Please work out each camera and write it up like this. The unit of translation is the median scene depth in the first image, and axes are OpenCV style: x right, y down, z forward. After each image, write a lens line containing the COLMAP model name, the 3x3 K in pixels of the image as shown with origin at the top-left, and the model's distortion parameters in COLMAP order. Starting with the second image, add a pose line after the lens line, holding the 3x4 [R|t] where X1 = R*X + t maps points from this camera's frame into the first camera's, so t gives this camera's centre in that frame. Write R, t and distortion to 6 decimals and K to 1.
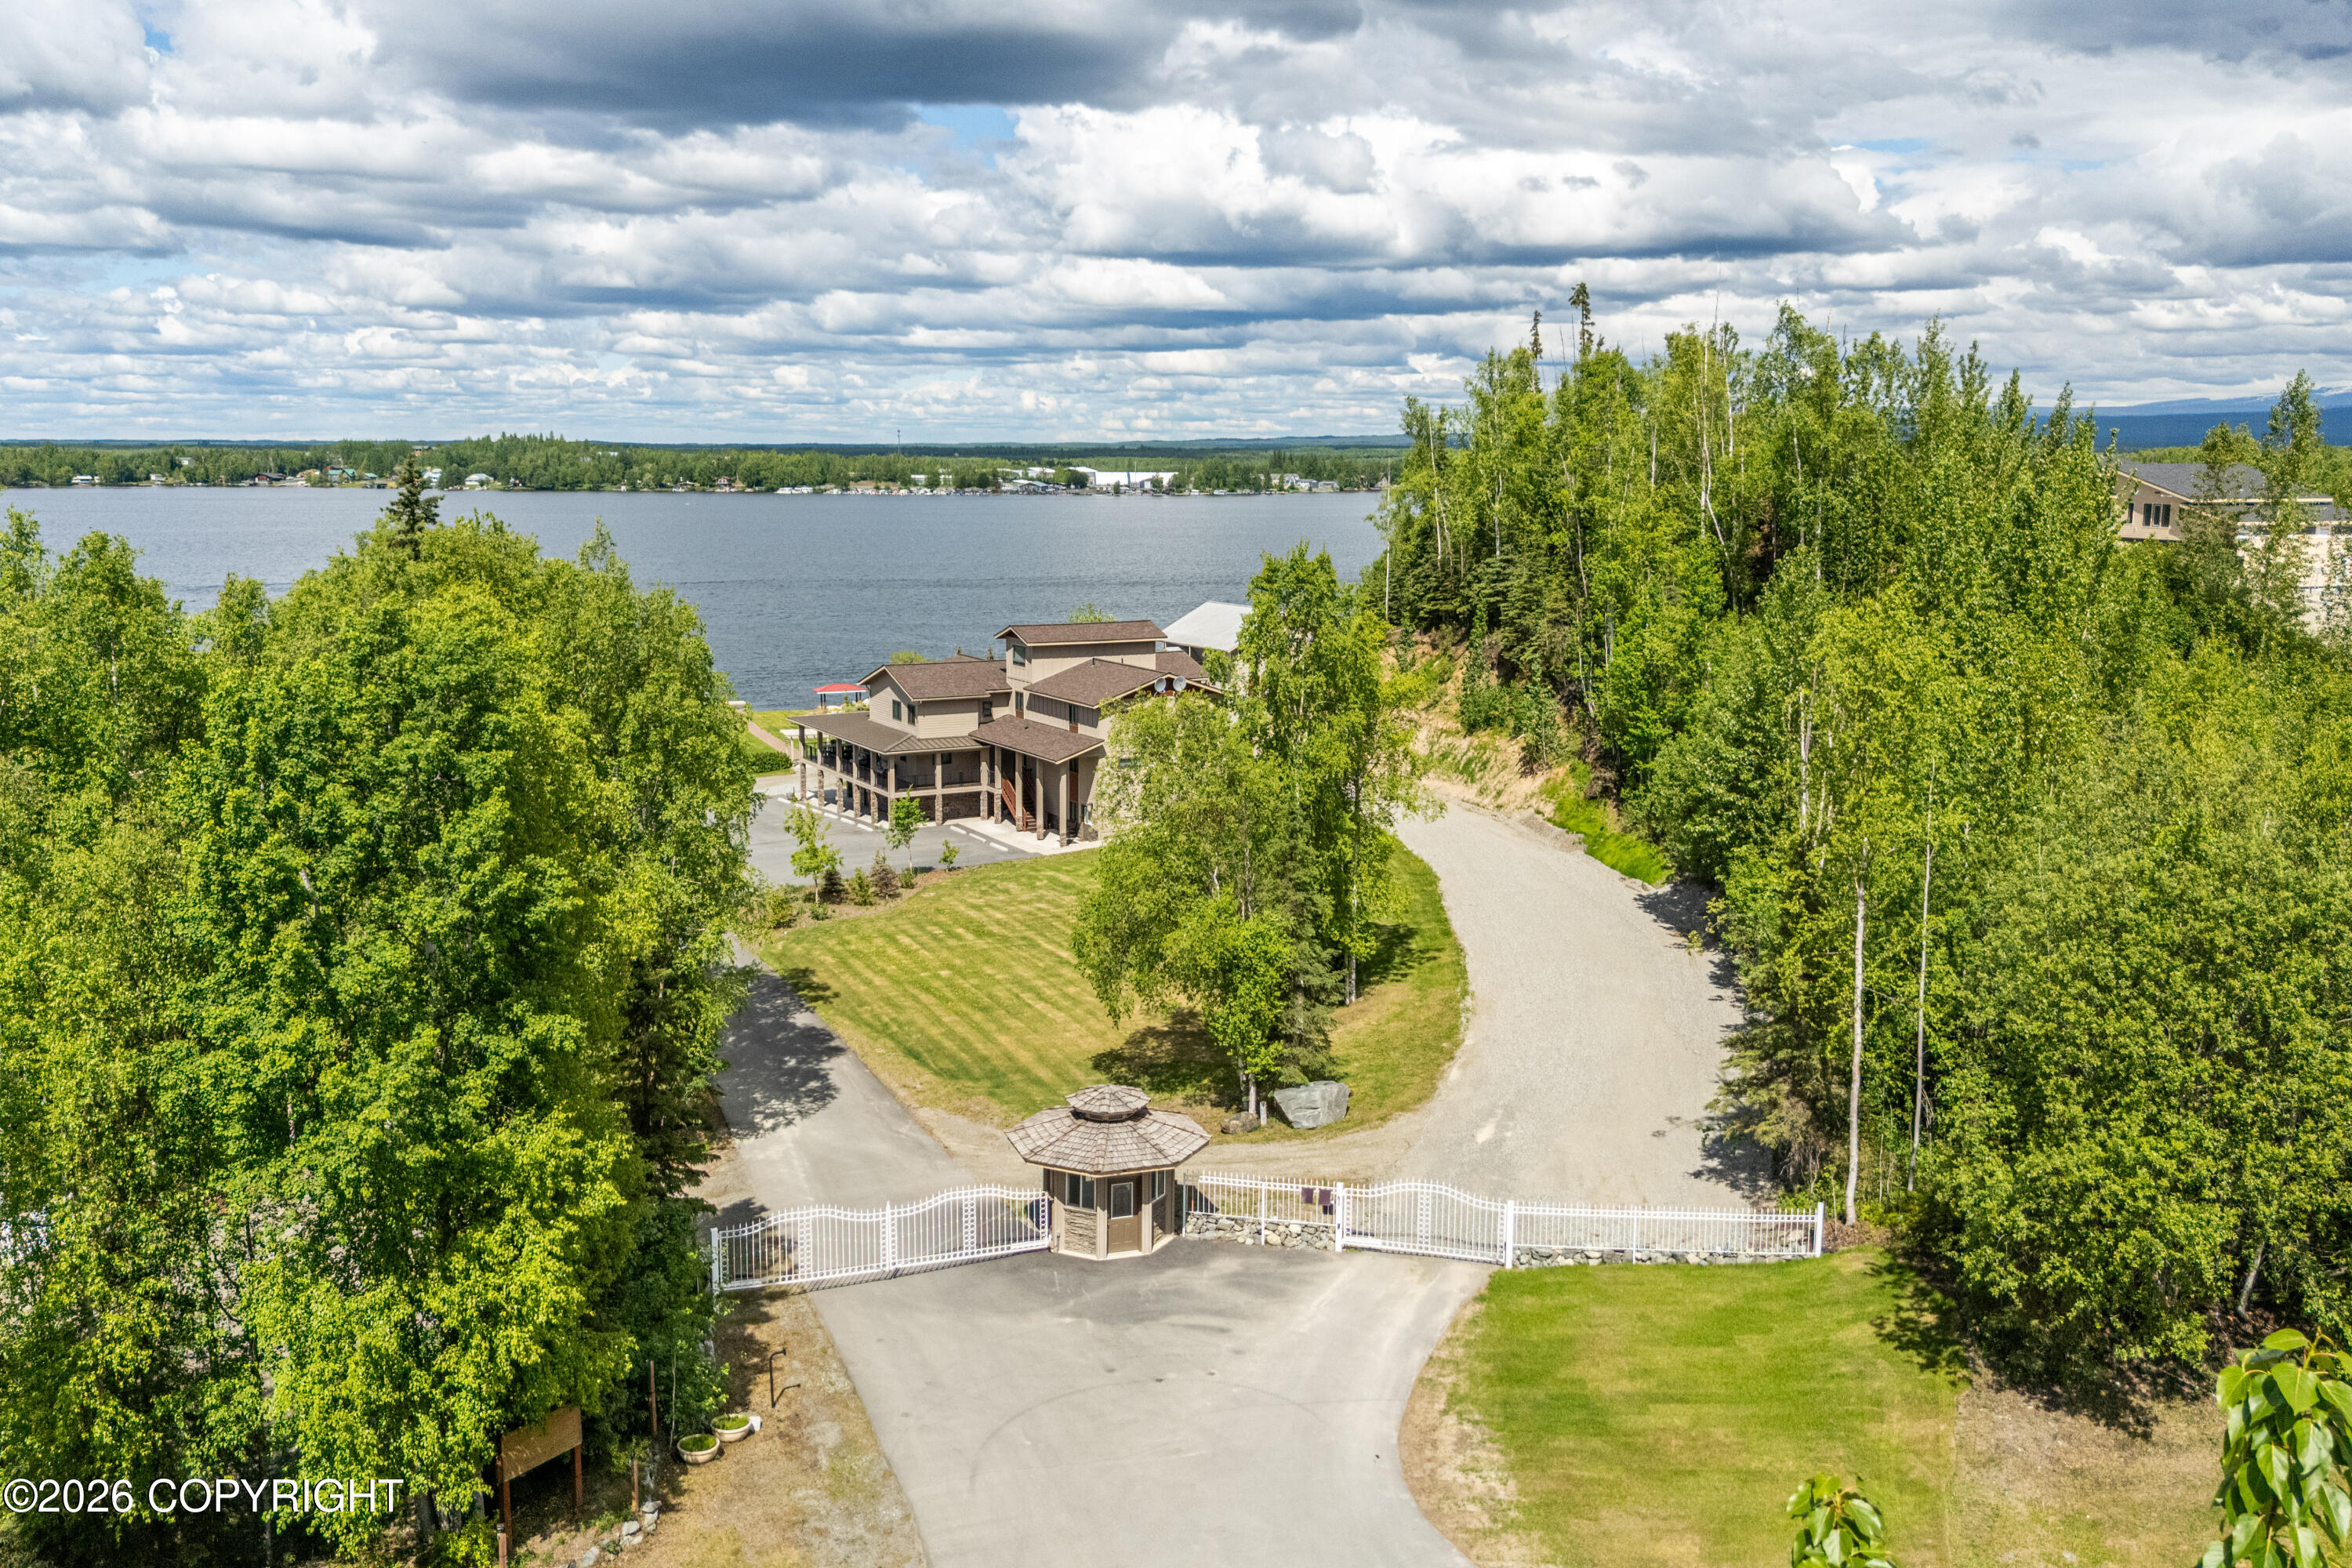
lens RADIAL K [[2049.6, 0, 1187.0], [0, 2049.6, 787.1], [0, 0, 1]] dist [0.096518, -0.125384]
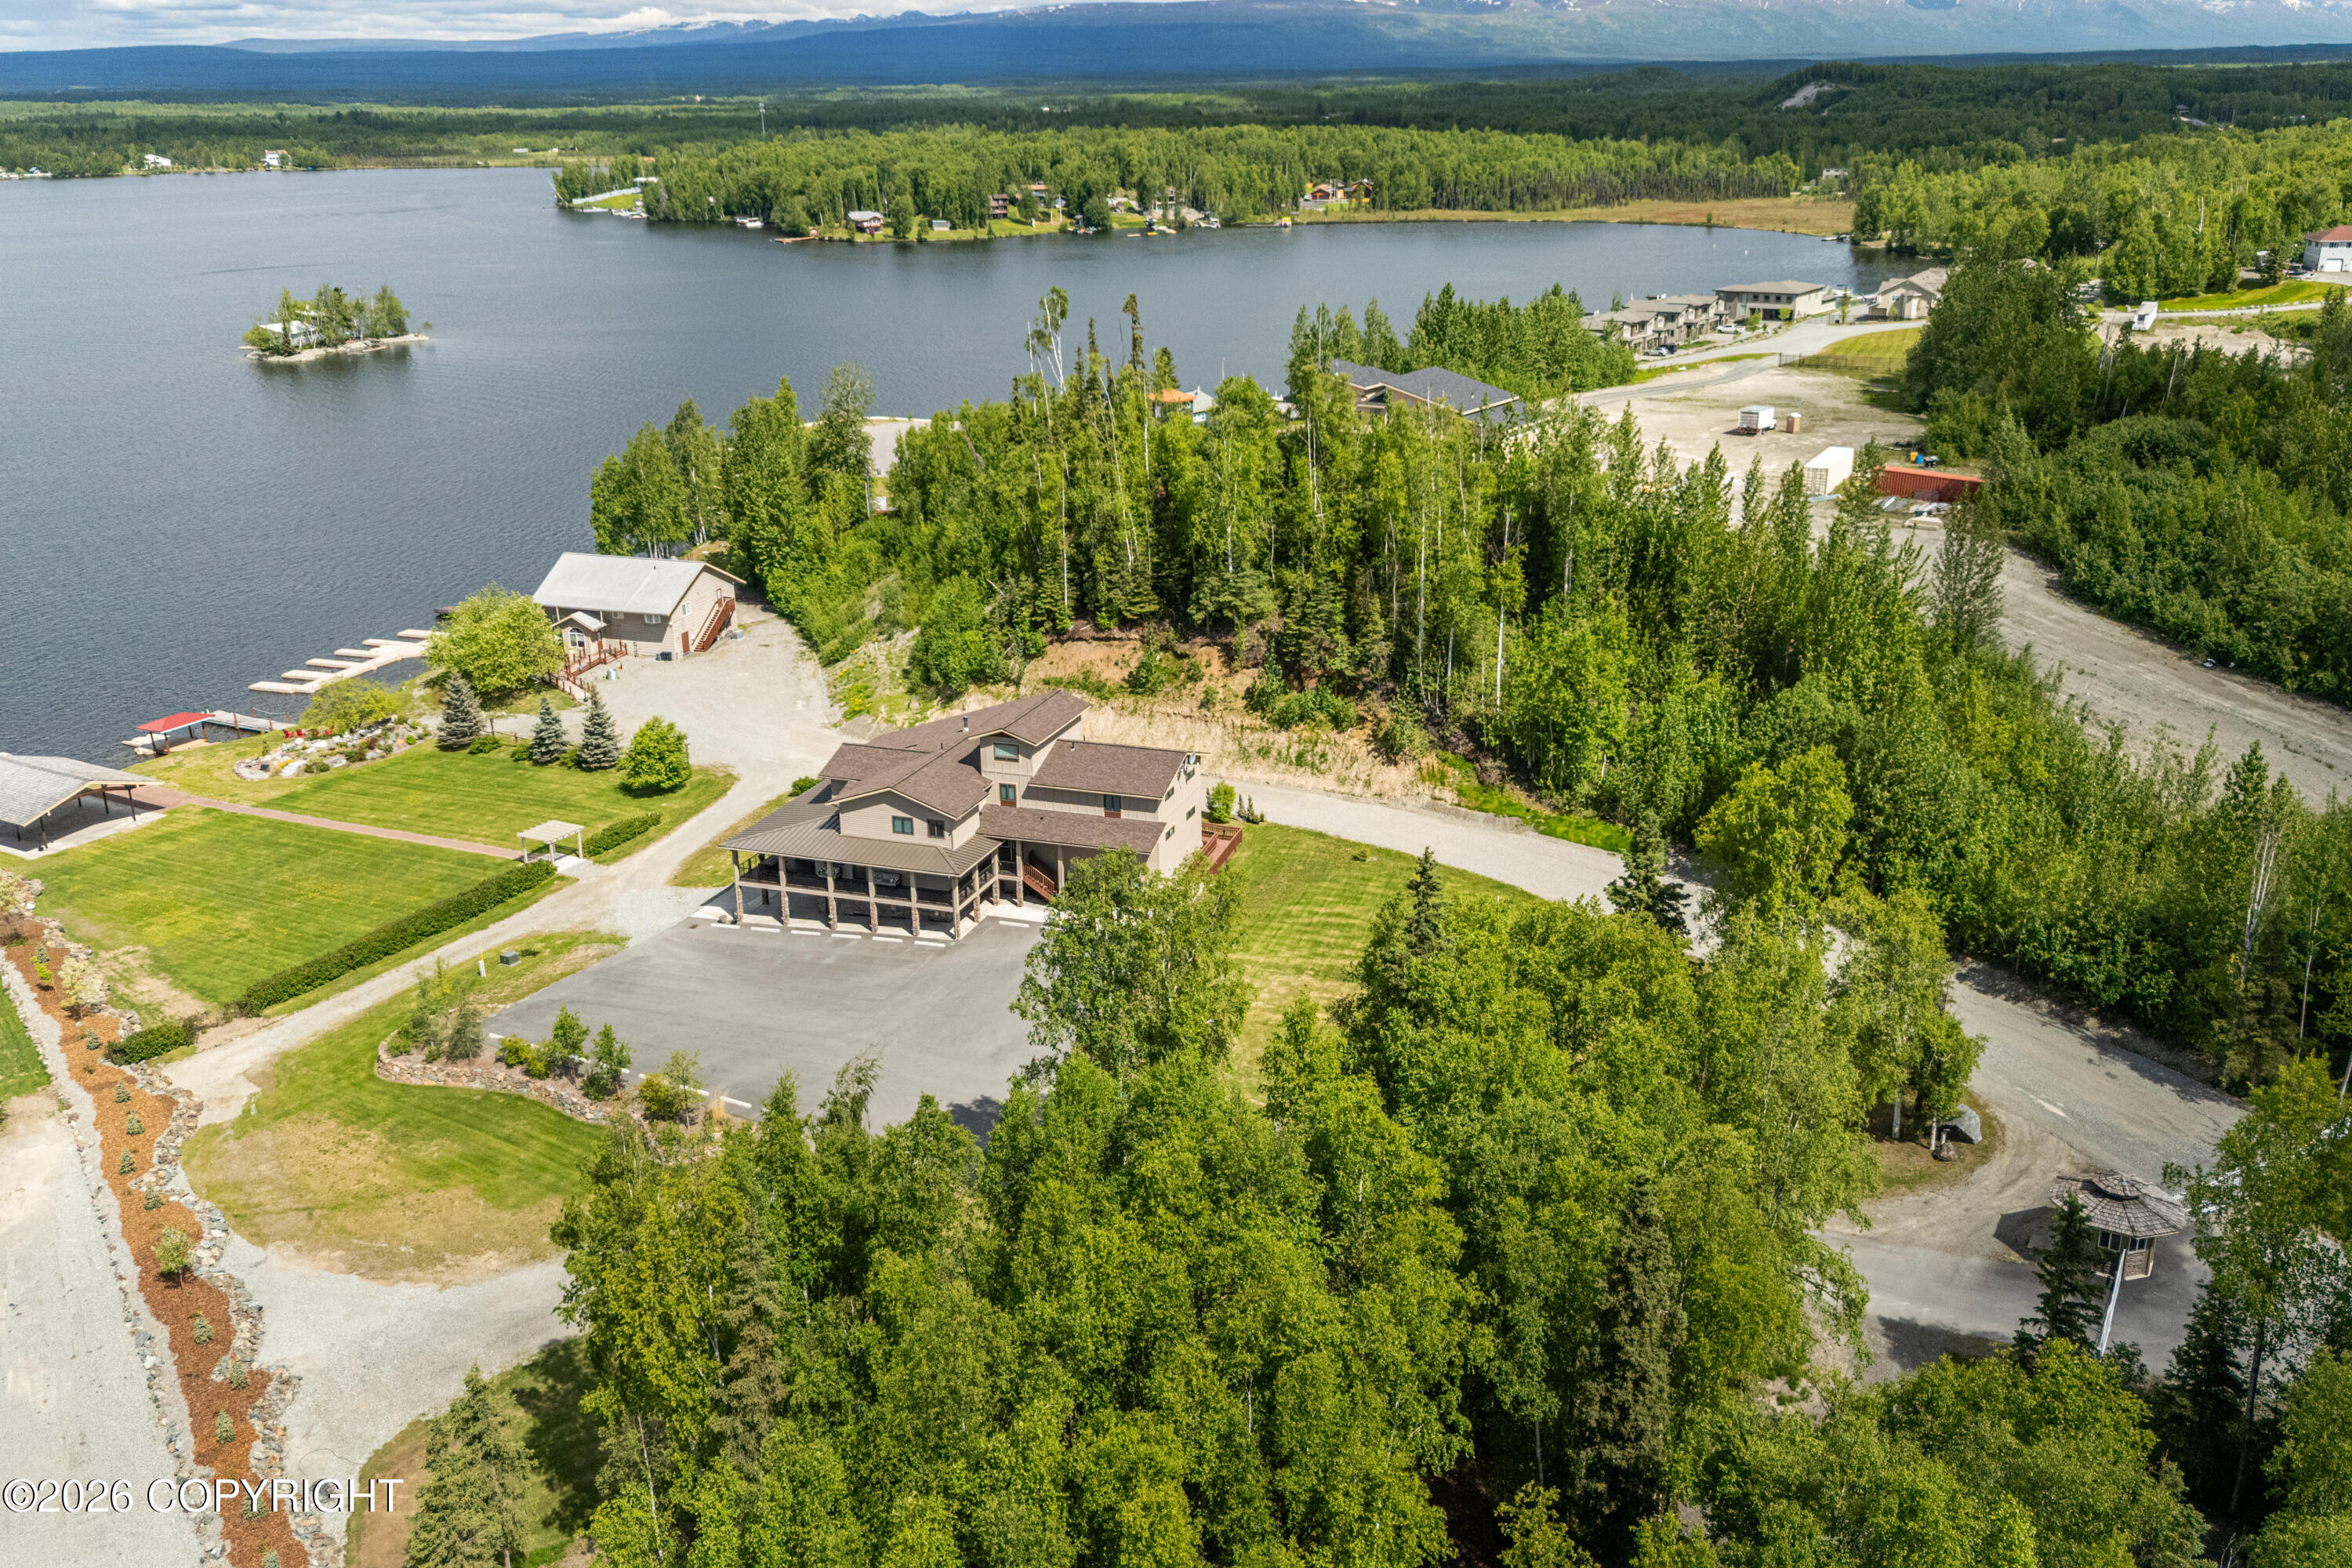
lens RADIAL K [[2049.6, 0, 1171.8], [0, 2049.6, 779.1], [0, 0, 1]] dist [0.096518, -0.125384]
pose [[0.757480, -0.227158, 0.612066, -0.597877], [0.125717, 0.970722, 0.204682, -0.228950], [-0.640640, -0.078096, 0.763859, 0.092226]]
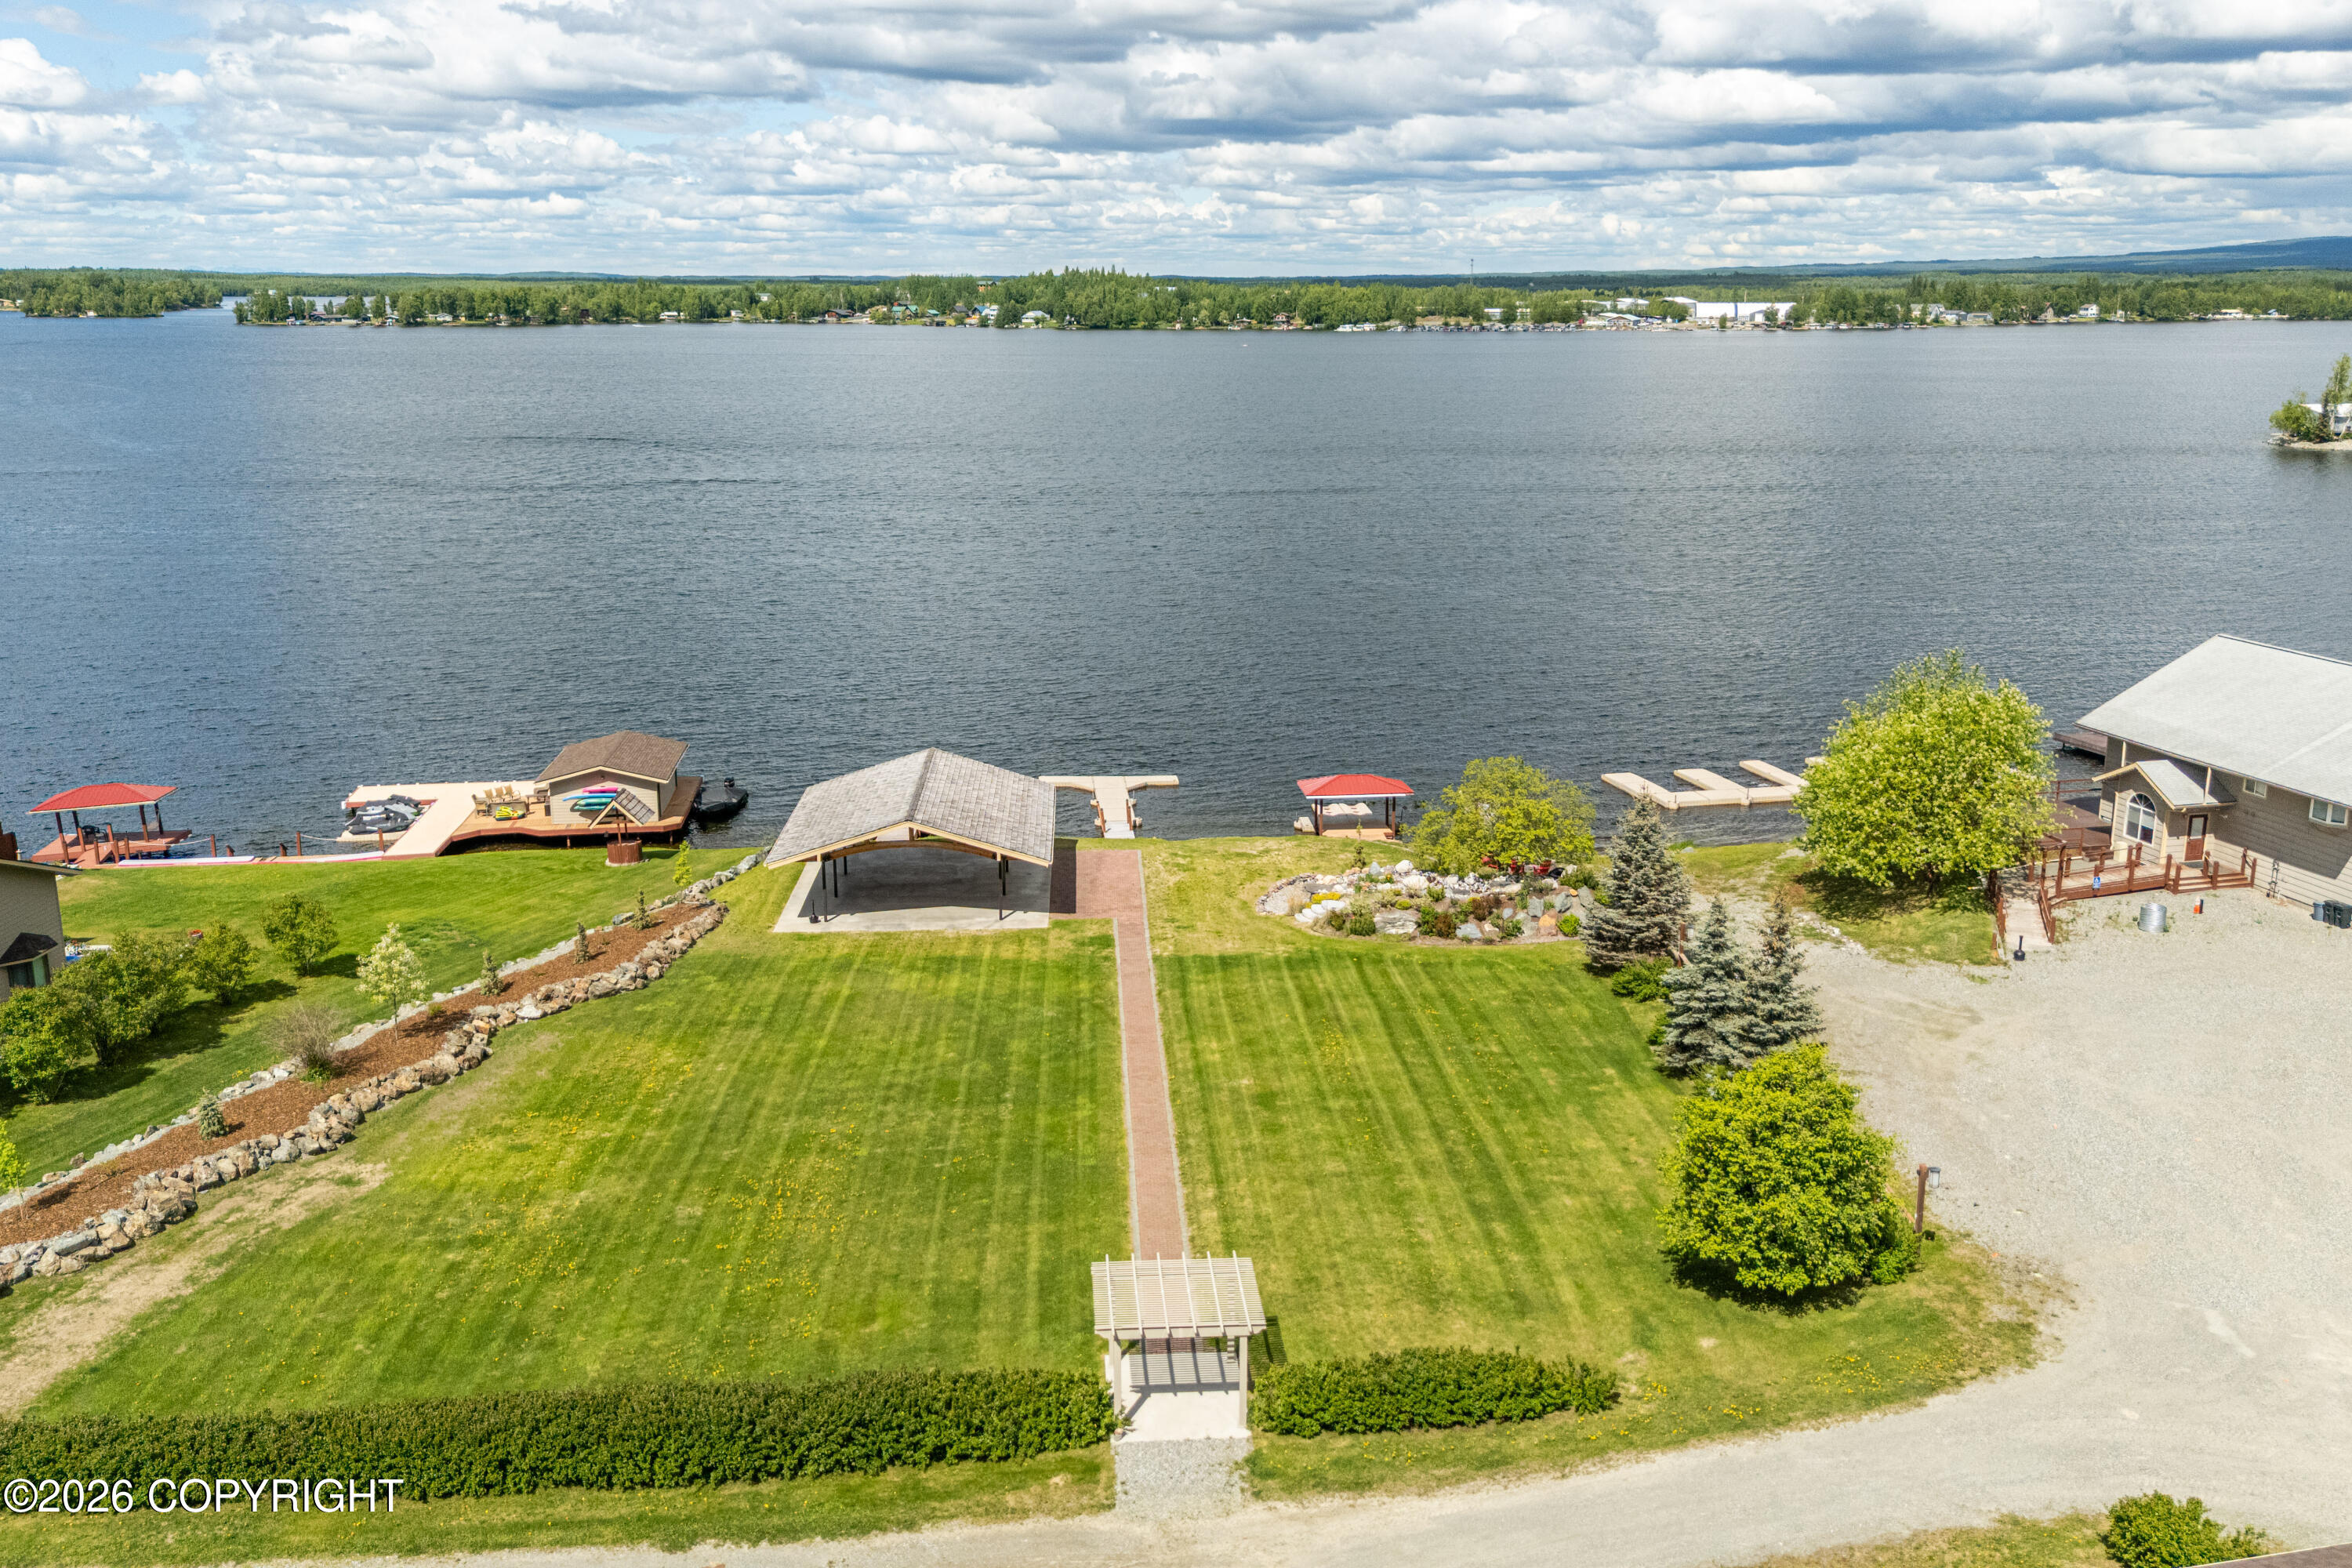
lens RADIAL K [[2049.6, 0, 1182.3], [0, 2049.6, 774.7], [0, 0, 1]] dist [0.096518, -0.125384]
pose [[0.963216, 0.060013, -0.261940, -0.123739], [-0.040836, 0.996112, 0.078055, -0.131625], [0.265606, -0.064487, 0.961922, 0.795719]]
